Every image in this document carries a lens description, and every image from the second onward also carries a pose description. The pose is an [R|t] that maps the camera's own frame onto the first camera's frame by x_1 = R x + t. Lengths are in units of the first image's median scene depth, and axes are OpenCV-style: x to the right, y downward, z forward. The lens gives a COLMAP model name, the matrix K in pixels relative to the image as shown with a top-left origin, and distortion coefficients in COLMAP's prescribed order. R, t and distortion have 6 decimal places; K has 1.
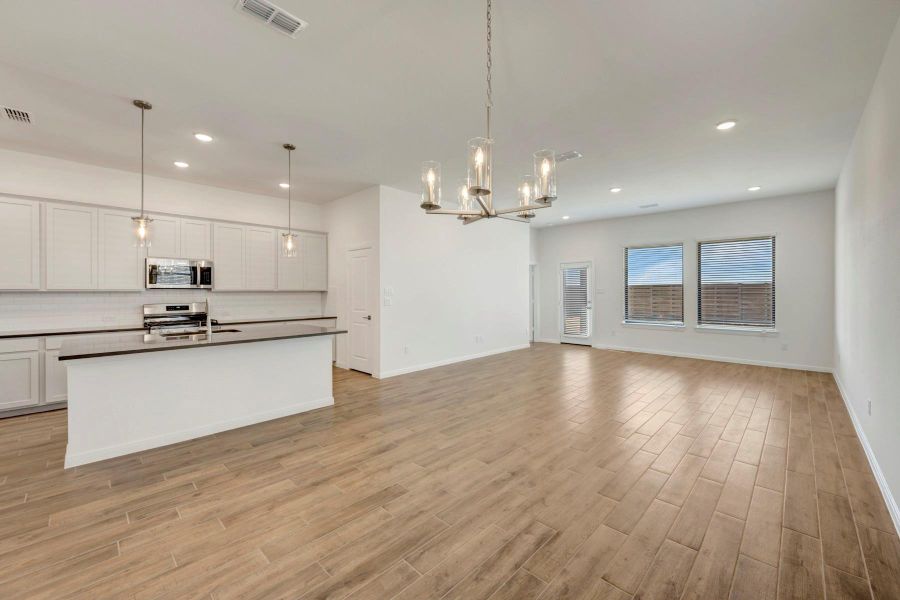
lens RADIAL K [[364.6, 0, 458.5], [0, 364.6, 292.8], [0, 0, 1]] dist [-0.002475, 0.000184]
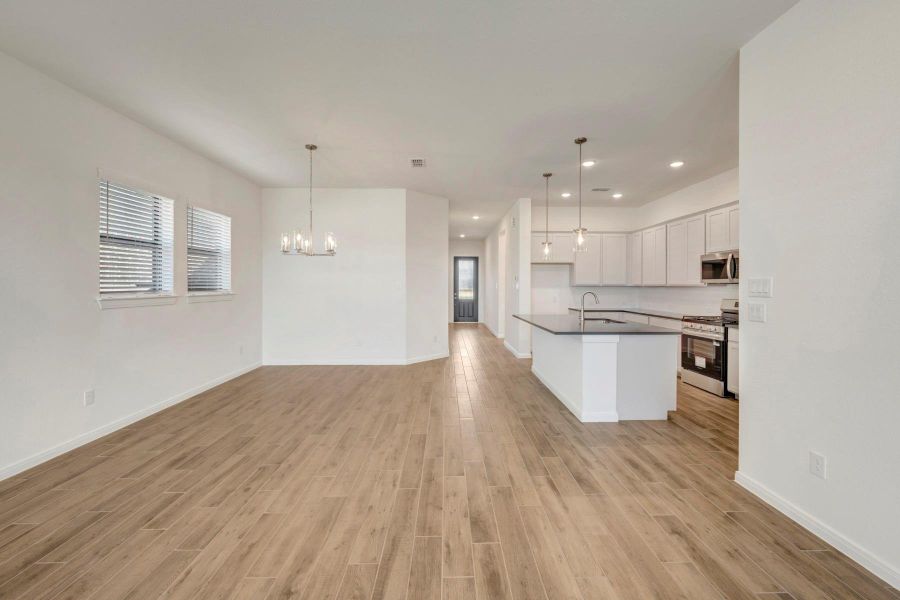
lens RADIAL K [[361.6, 0, 451.3], [0, 361.6, 286.9], [0, 0, 1]] dist [-0.001095, 0.000363]
pose [[-0.716796, 0.002739, -0.697278, 0.400265], [-0.003789, 0.999962, 0.007823, -0.007390], [0.697273, 0.008250, -0.716758, 1.235254]]
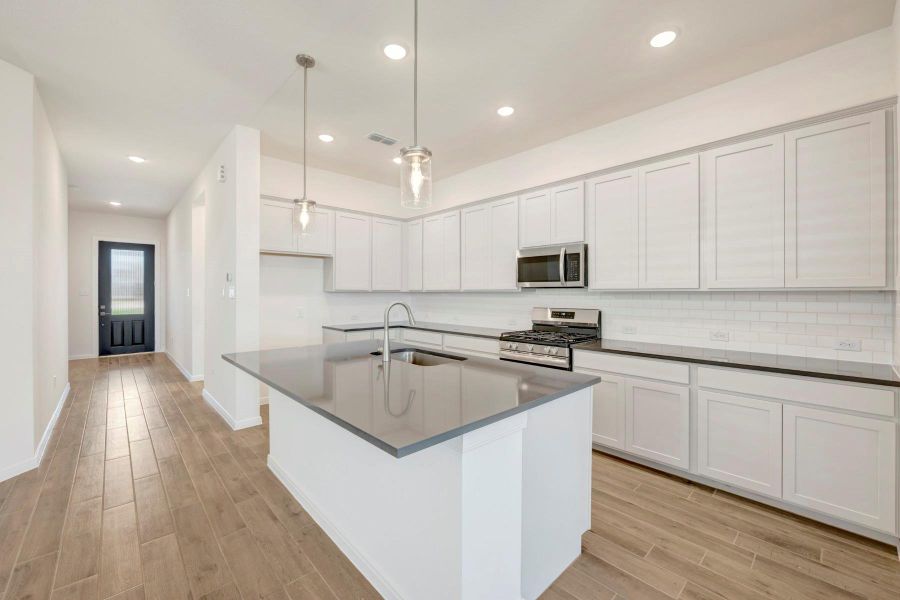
lens RADIAL K [[364.6, 0, 458.5], [0, 364.6, 292.8], [0, 0, 1]] dist [-0.002475, 0.000184]
pose [[-0.051865, 0.002487, -0.998651, -0.050784], [-0.004346, 0.999987, 0.002716, -0.002939], [0.998645, 0.004481, -0.051854, 0.904374]]
